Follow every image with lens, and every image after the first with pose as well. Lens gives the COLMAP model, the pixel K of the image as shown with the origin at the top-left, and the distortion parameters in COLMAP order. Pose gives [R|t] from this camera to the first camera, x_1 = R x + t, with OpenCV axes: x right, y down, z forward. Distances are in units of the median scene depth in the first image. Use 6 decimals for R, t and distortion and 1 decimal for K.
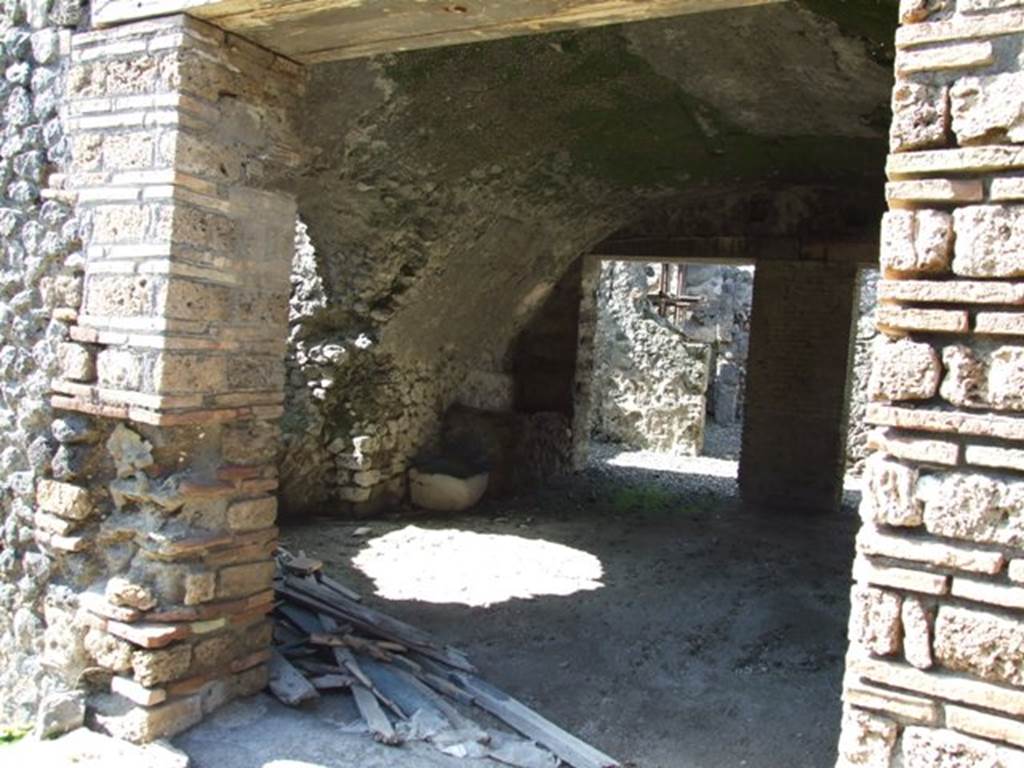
lens RADIAL K [[818.9, 0, 512.2], [0, 818.9, 380.5], [0, 0, 1]] dist [-0.063141, 0.068430]
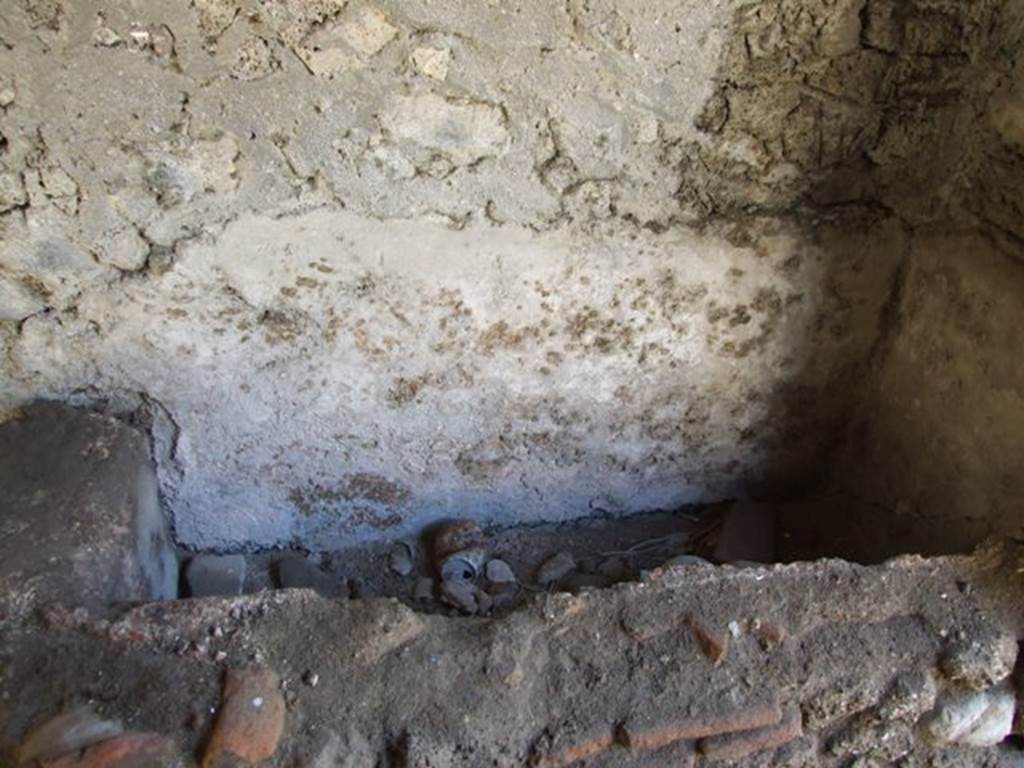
lens RADIAL K [[818.9, 0, 508.7], [0, 818.9, 367.9], [0, 0, 1]] dist [-0.063141, 0.068430]
pose [[0.564312, 0.401201, -0.721519, 0.082792], [-0.054343, 0.890130, 0.452454, -0.046729], [0.823771, -0.216116, 0.524113, 0.709374]]
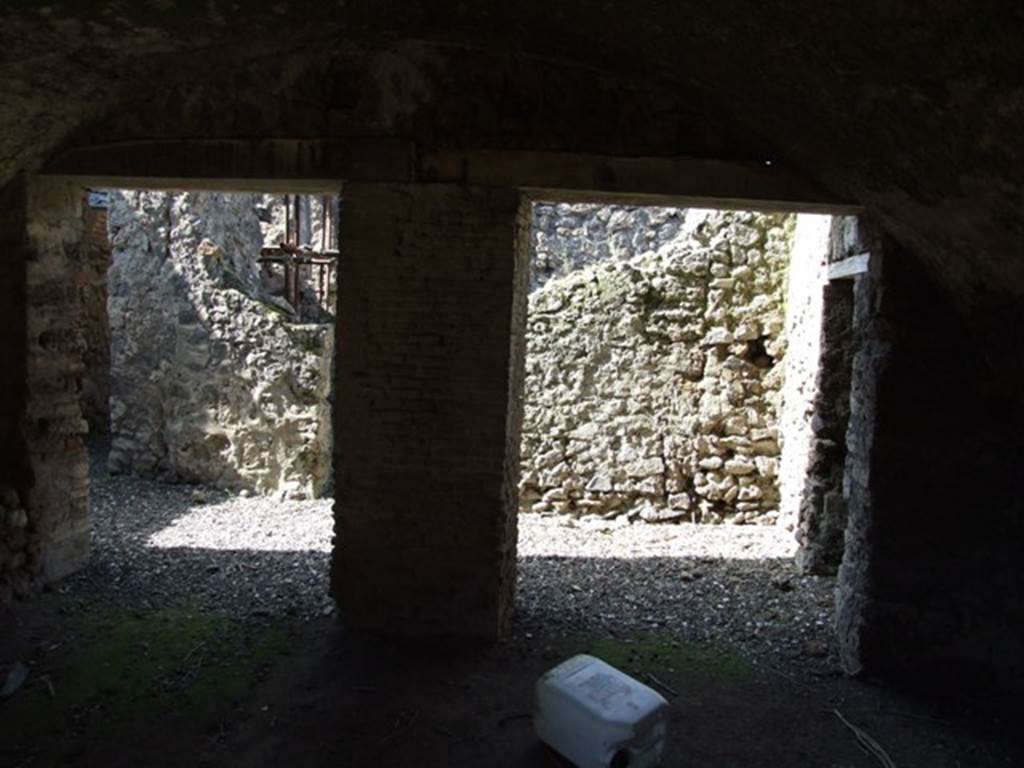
lens RADIAL K [[818.9, 0, 512.2], [0, 818.9, 387.1], [0, 0, 1]] dist [-0.063141, 0.068430]
pose [[0.942037, -0.061656, 0.329794, 0.165018], [0.040075, 0.996610, 0.071848, -0.036264], [-0.333106, -0.054467, 0.941315, 0.340222]]
